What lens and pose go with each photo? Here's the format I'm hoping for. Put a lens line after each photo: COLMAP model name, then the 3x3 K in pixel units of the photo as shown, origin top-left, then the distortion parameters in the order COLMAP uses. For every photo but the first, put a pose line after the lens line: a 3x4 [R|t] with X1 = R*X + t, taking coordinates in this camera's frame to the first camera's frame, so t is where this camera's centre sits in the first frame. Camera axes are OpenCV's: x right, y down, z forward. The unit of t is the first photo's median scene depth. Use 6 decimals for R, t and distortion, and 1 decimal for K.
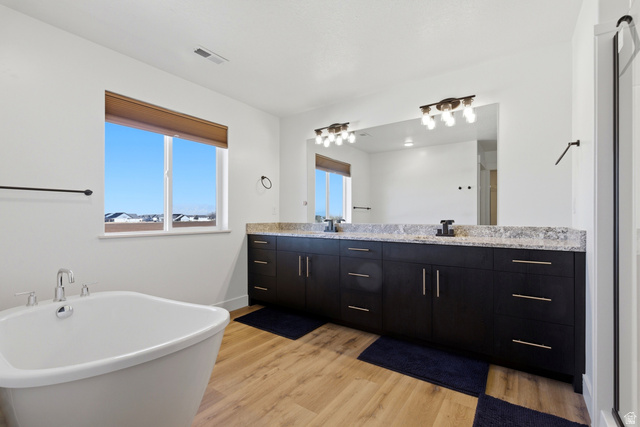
lens RADIAL K [[290.7, 0, 314.8], [0, 290.7, 218.6], [0, 0, 1]] dist [0.000670, 0.000104]
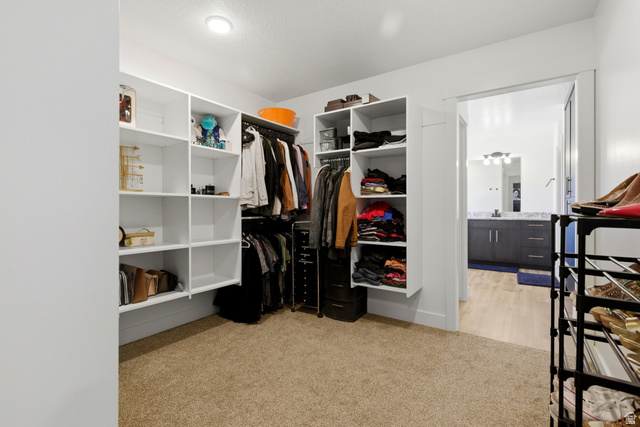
lens RADIAL K [[290.7, 0, 325.2], [0, 290.7, 209.0], [0, 0, 1]] dist [0.000670, 0.000104]
pose [[0.999753, -0.004355, 0.021796, -0.884804], [0.004314, 0.999989, 0.001914, -0.006496], [-0.021804, -0.001820, 0.999761, -1.151251]]
